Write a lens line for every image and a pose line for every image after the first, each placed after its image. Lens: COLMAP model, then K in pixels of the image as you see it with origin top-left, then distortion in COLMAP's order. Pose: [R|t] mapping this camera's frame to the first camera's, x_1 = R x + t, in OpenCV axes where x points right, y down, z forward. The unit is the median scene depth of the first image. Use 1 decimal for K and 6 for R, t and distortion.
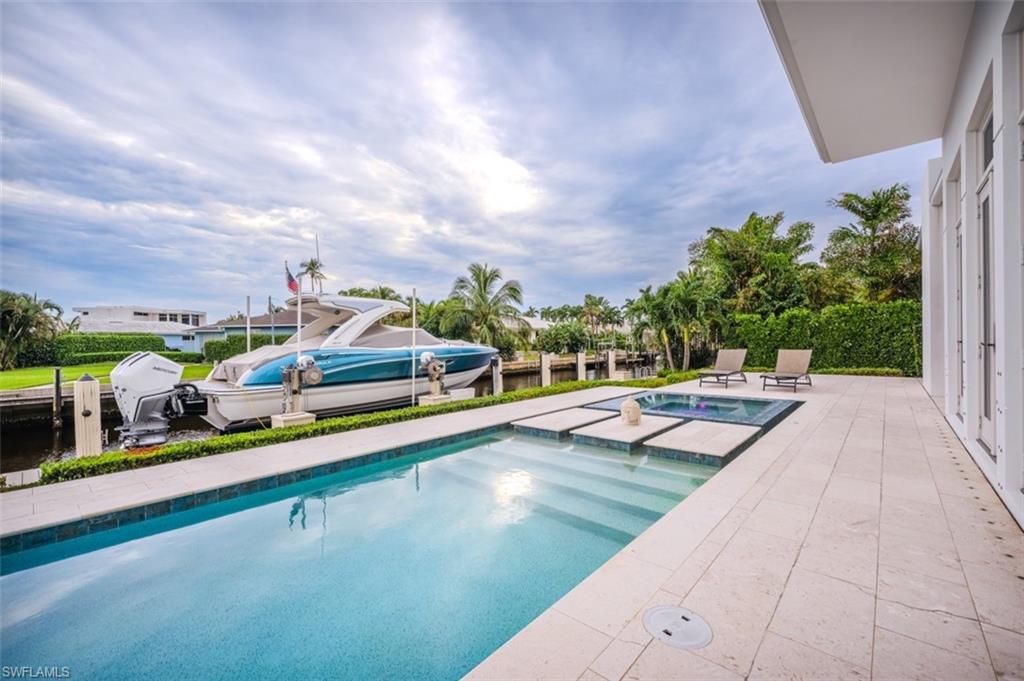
lens RADIAL K [[434.6, 0, 512.3], [0, 434.6, 344.6], [0, 0, 1]] dist [-0.008631, 0.000025]
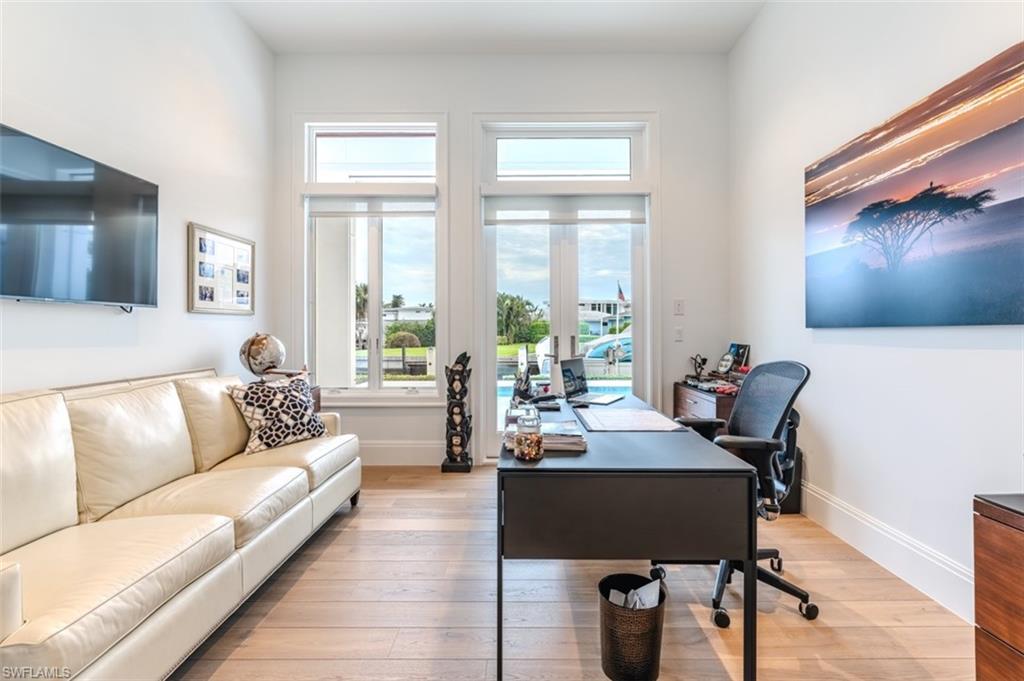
lens RADIAL K [[468.9, 0, 521.1], [0, 468.9, 322.4], [0, 0, 1]] dist [0.003063, 0.002473]
pose [[0.660082, -0.000731, -0.751193, 0.540559], [-0.010429, 0.999894, -0.010137, -0.022317], [0.751121, 0.014525, 0.660004, -0.389367]]
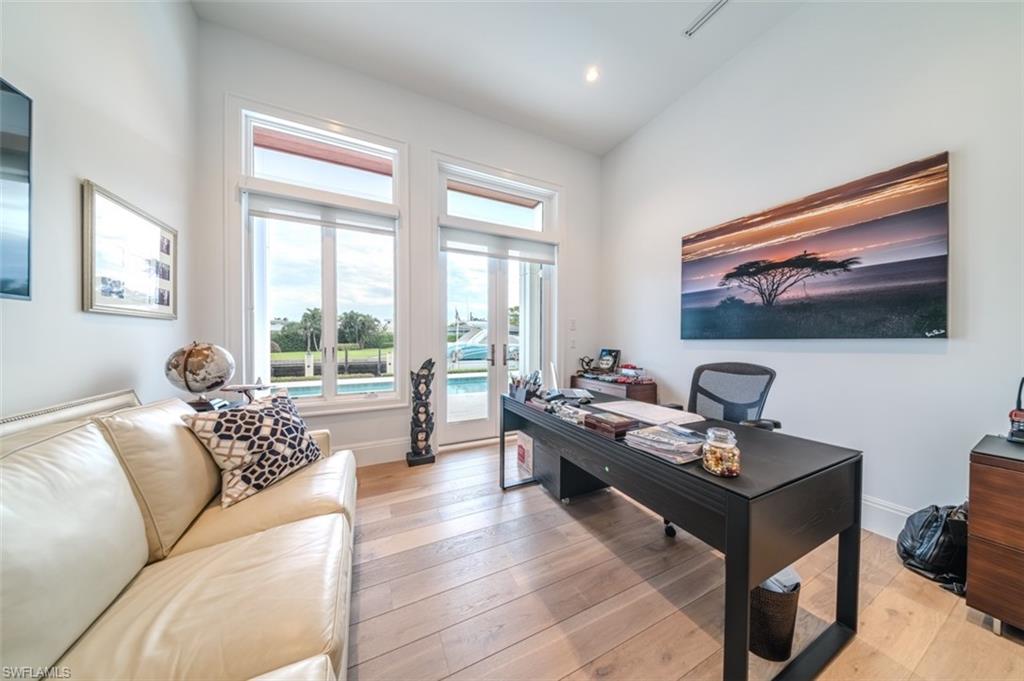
lens RADIAL K [[297.8, 0, 509.4], [0, 297.8, 341.6], [0, 0, 1]] dist [0.003997, -0.000753]
pose [[0.921778, 0.018393, -0.387281, 0.396580], [-0.016948, 0.999831, 0.007147, -0.020623], [0.387346, -0.000025, 0.921934, -0.398815]]
